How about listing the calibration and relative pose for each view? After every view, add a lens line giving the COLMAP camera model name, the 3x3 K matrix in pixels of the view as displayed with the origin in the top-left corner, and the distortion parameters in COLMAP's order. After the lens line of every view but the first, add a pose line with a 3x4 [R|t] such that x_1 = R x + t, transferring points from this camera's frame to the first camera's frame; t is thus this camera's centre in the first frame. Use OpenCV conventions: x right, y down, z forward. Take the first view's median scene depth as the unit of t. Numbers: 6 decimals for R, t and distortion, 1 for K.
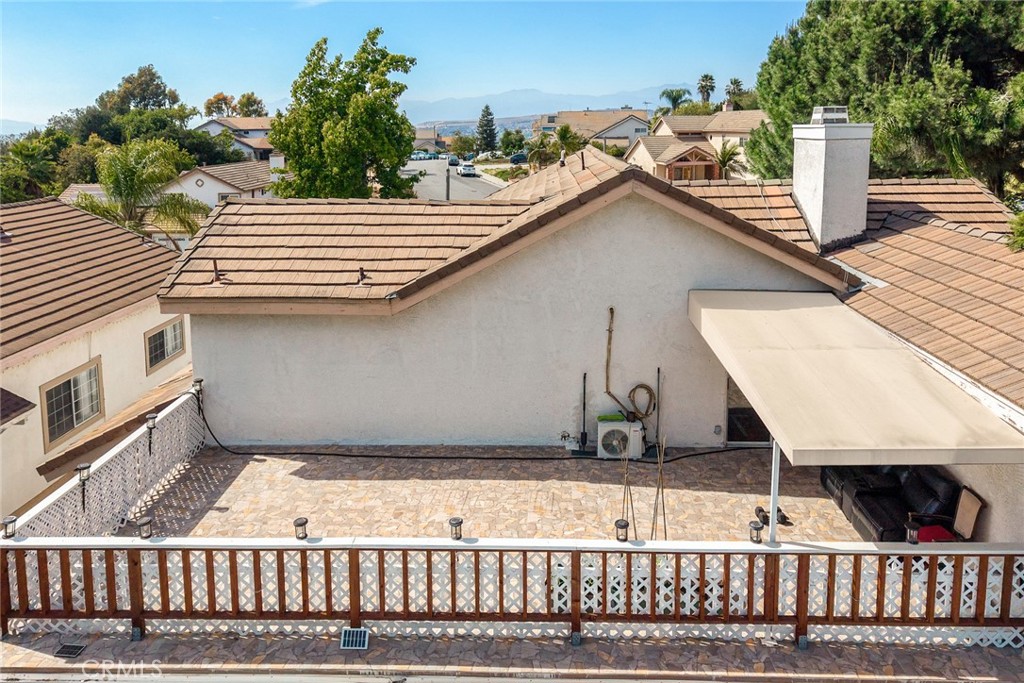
lens RADIAL K [[744.5, 0, 500.8], [0, 744.5, 215.8], [0, 0, 1]] dist [0.031307, -0.015398]
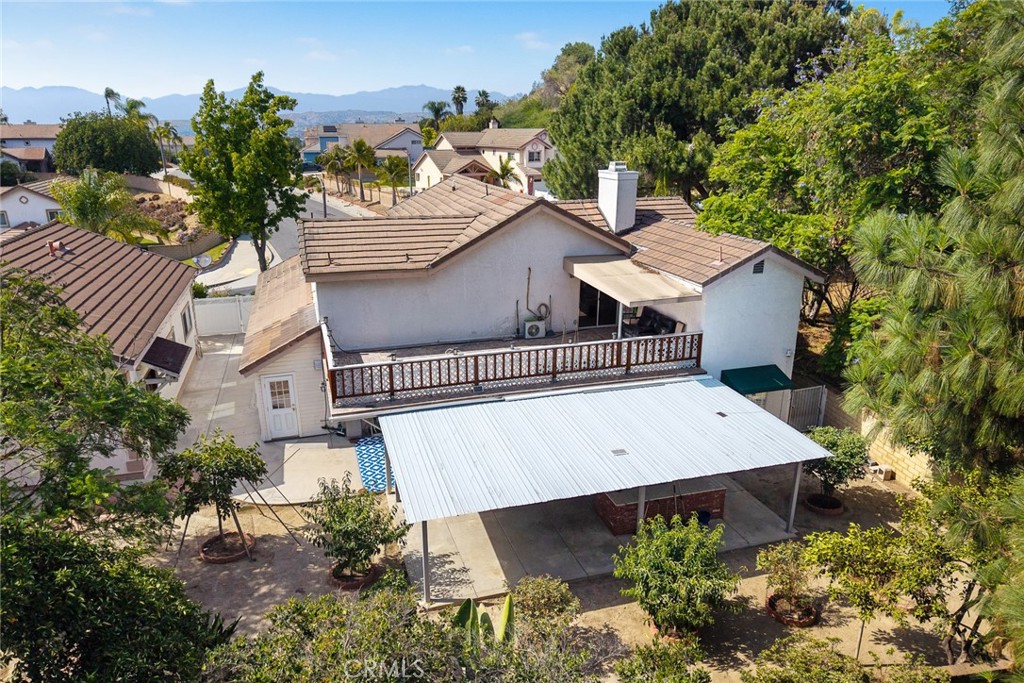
lens RADIAL K [[744.5, 0, 506.5], [0, 744.5, 348.2], [0, 0, 1]] dist [0.031307, -0.015398]
pose [[0.936865, -0.091010, 0.337639, -0.527366], [0.032039, 0.983817, 0.176288, -0.017461], [-0.348219, -0.154341, 0.924620, -0.769531]]
